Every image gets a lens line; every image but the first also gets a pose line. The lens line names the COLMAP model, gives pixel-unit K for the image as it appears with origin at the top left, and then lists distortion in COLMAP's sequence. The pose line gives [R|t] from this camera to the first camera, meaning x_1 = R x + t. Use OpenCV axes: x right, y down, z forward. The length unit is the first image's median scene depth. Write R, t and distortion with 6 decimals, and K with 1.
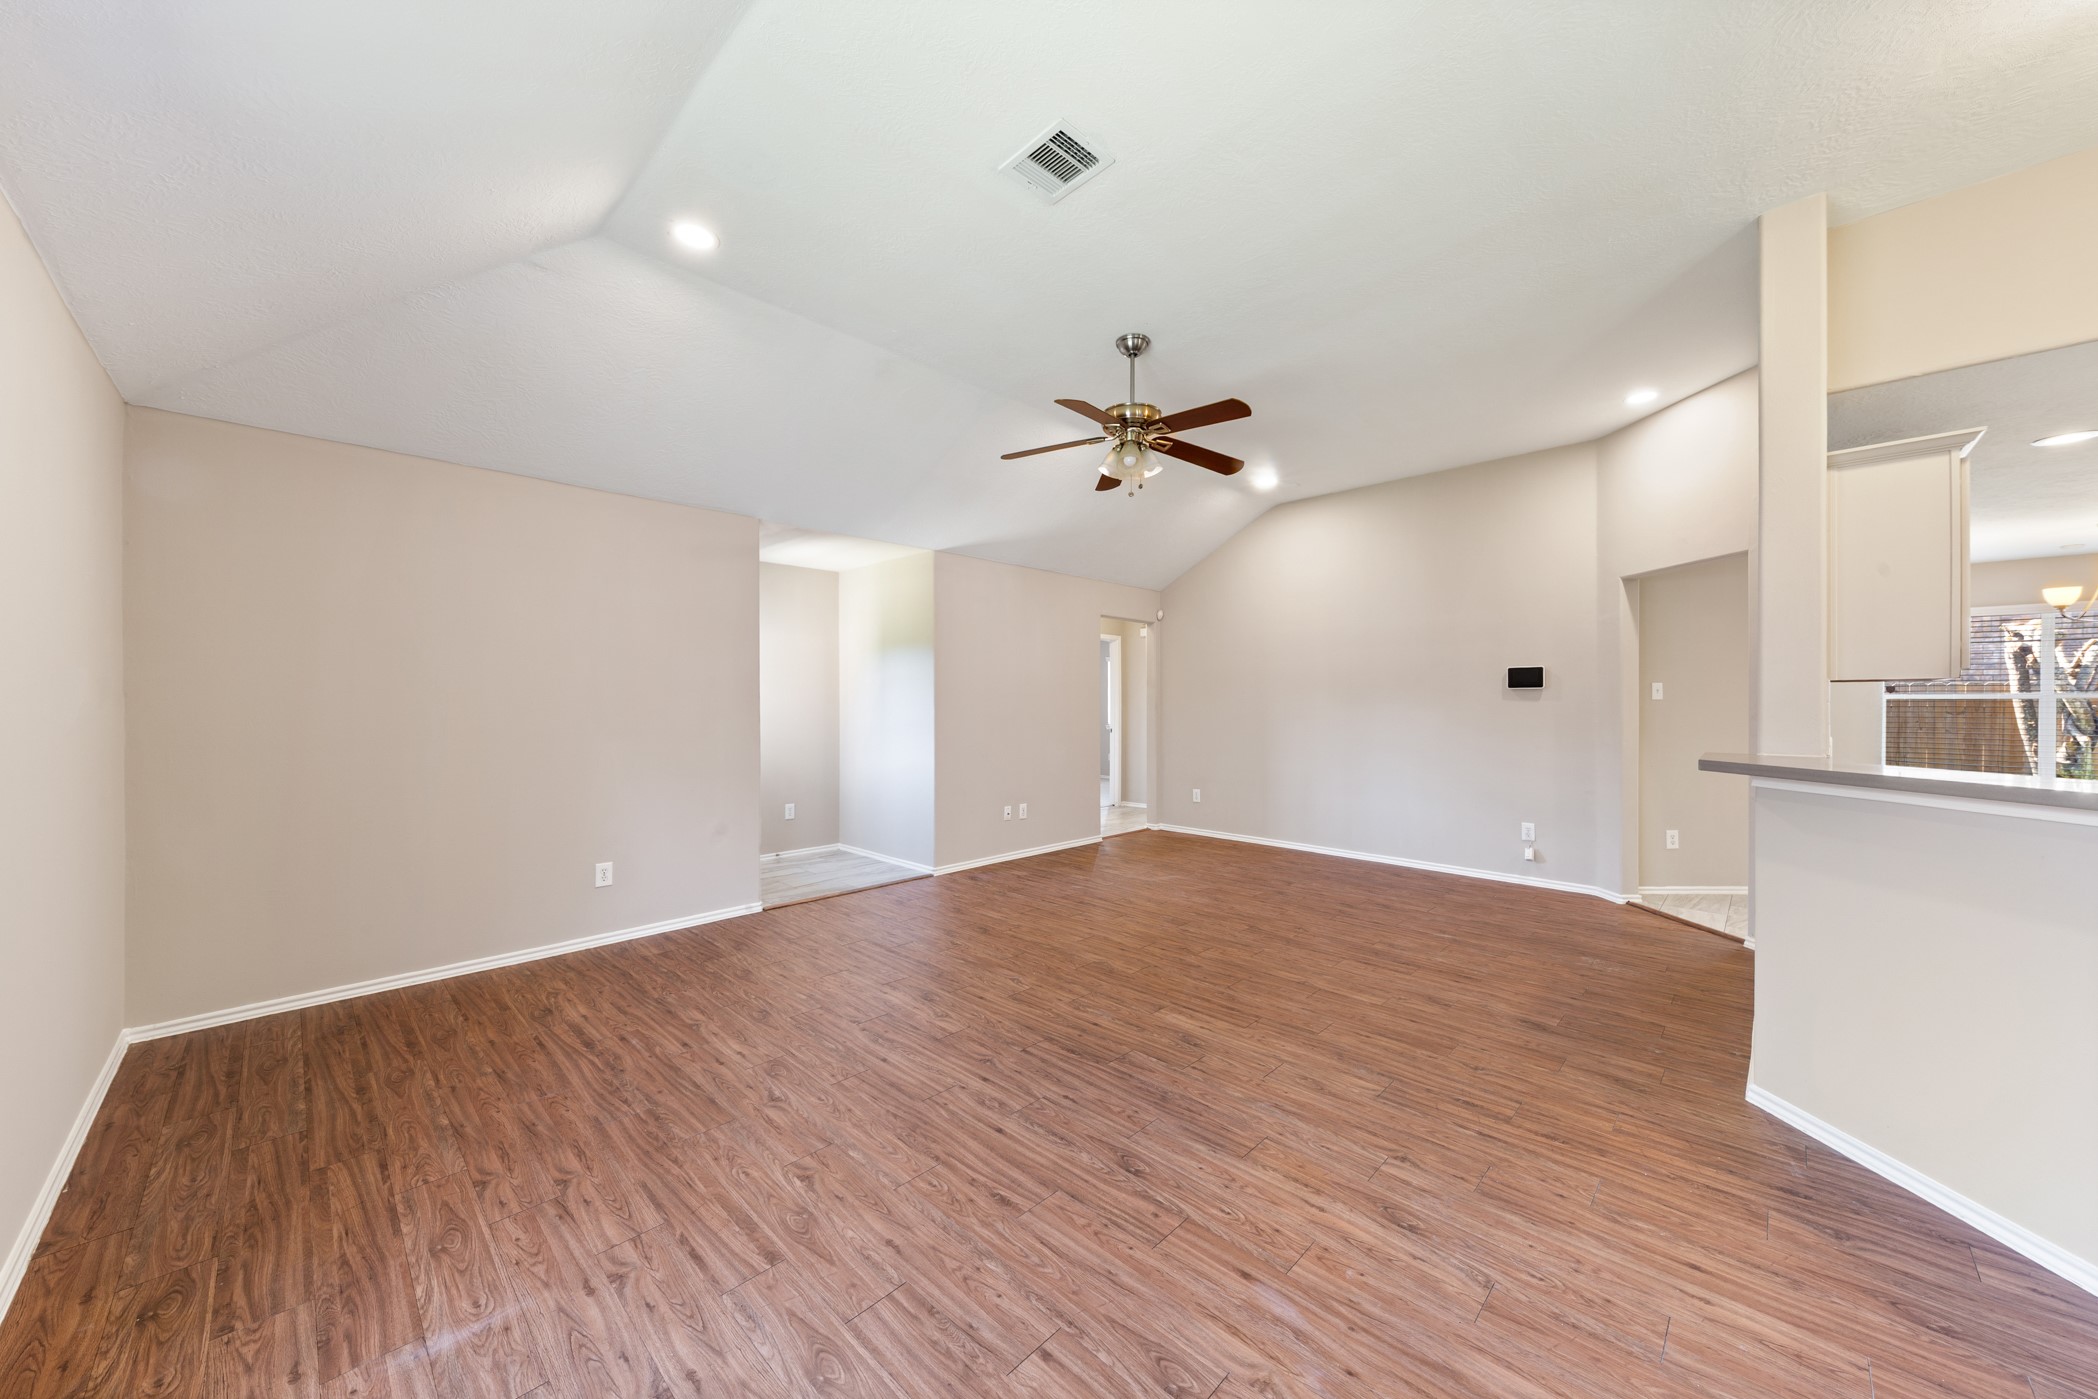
lens RADIAL K [[740.9, 0, 1050.8], [0, 740.9, 705.4], [0, 0, 1]] dist [0.016195, -0.005417]
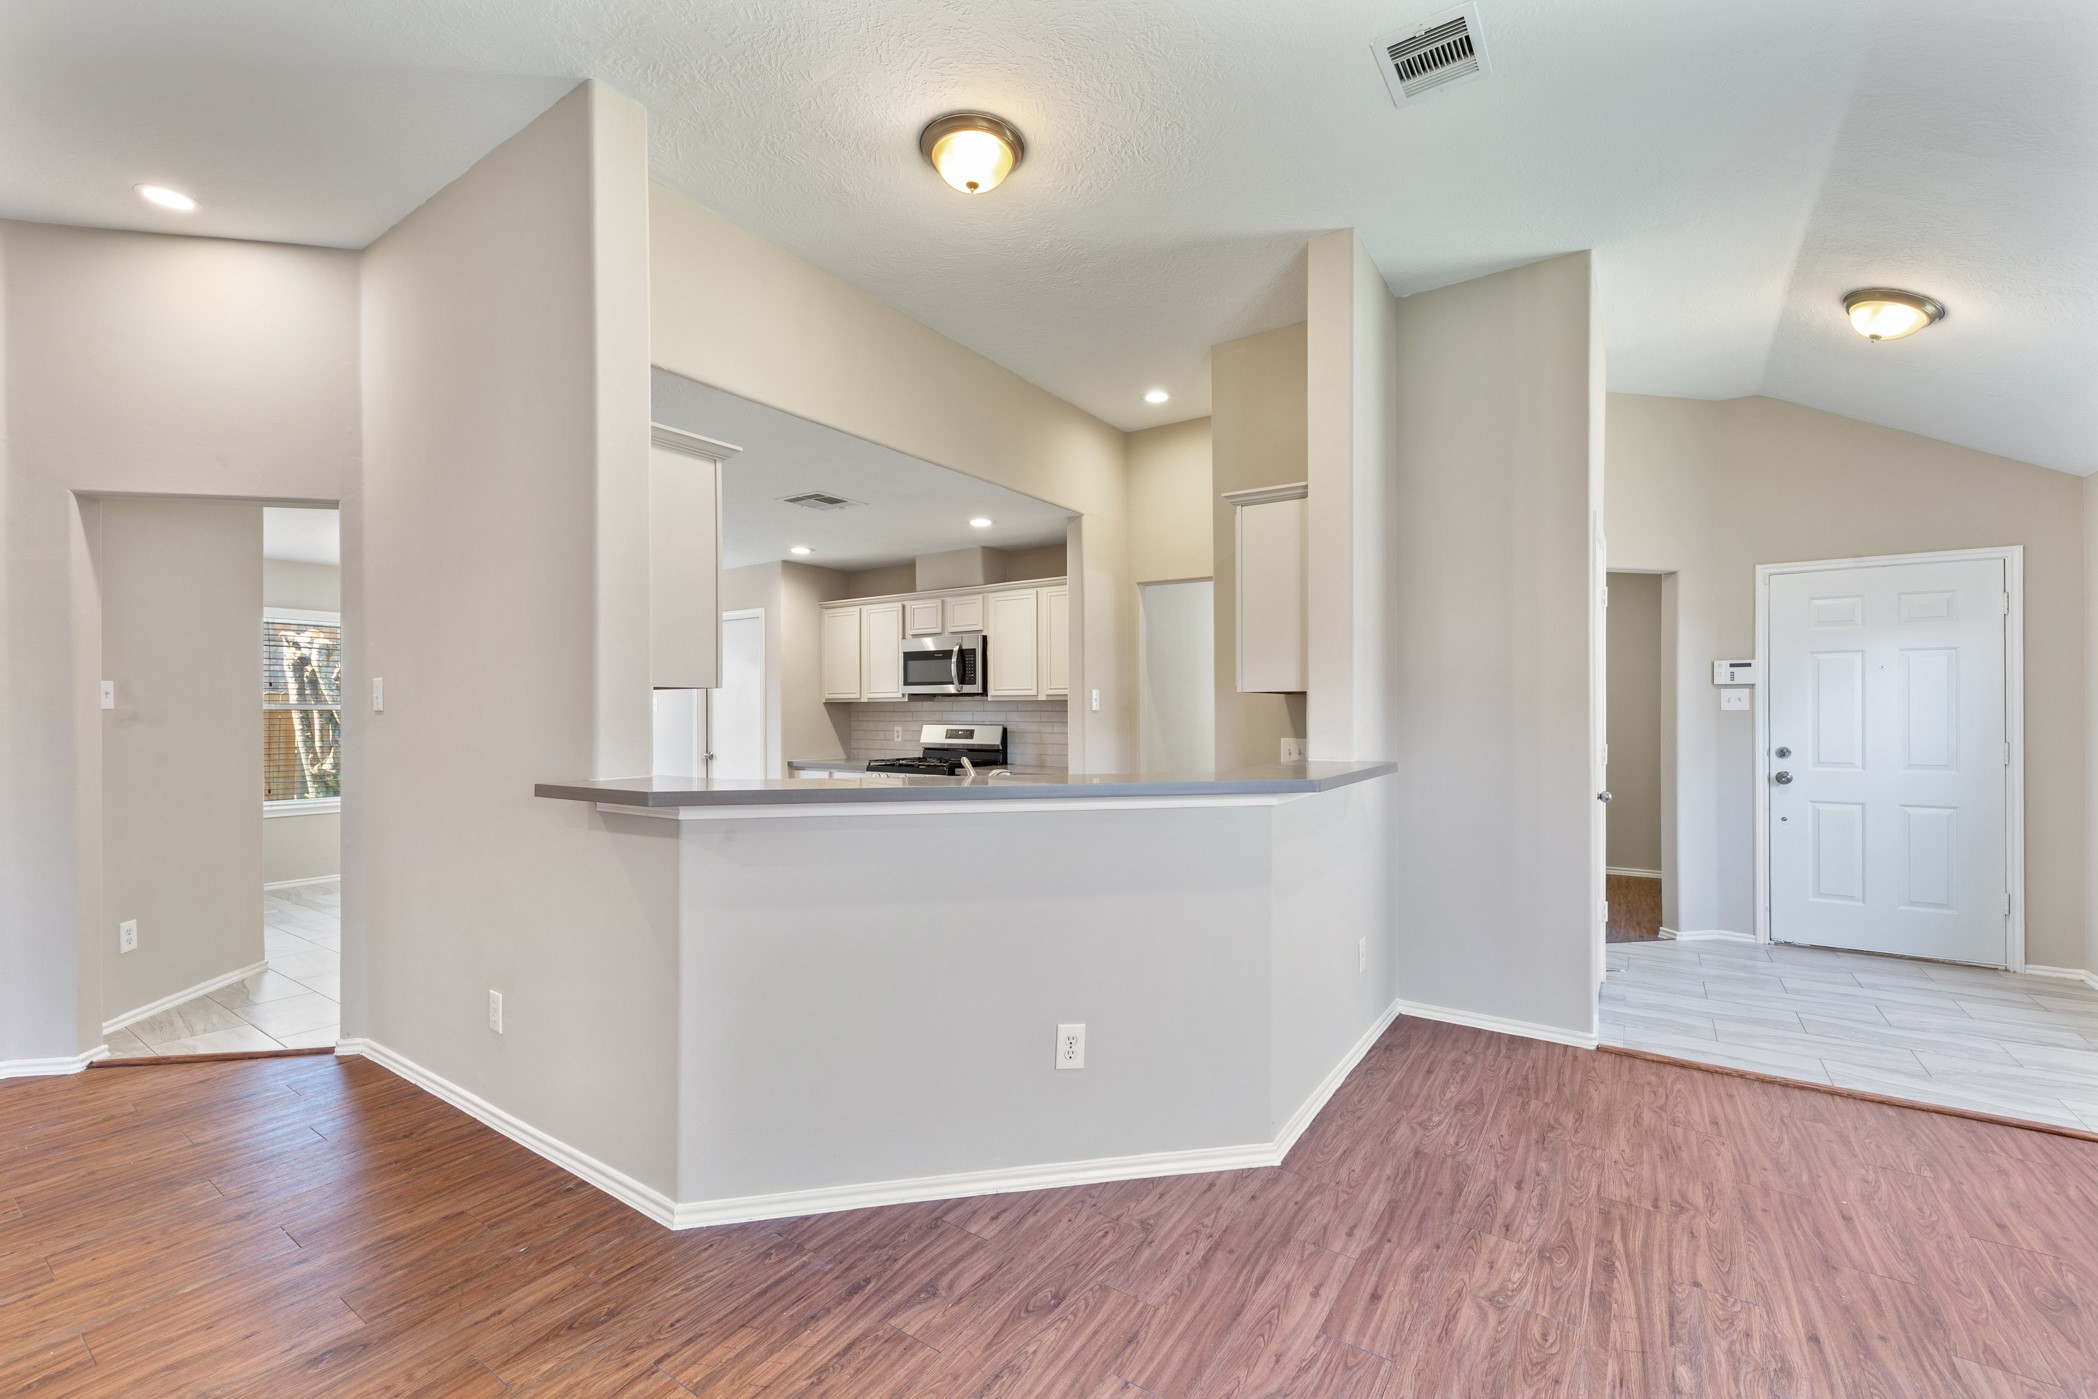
lens RADIAL K [[867.1, 0, 1057.0], [0, 867.1, 712.5], [0, 0, 1]] dist [0.017463, -0.009448]
pose [[-0.177104, -0.000337, 0.984192, -0.016816], [0.004951, 0.999987, 0.001233, -0.002919], [-0.984180, 0.005091, -0.177100, 0.572335]]
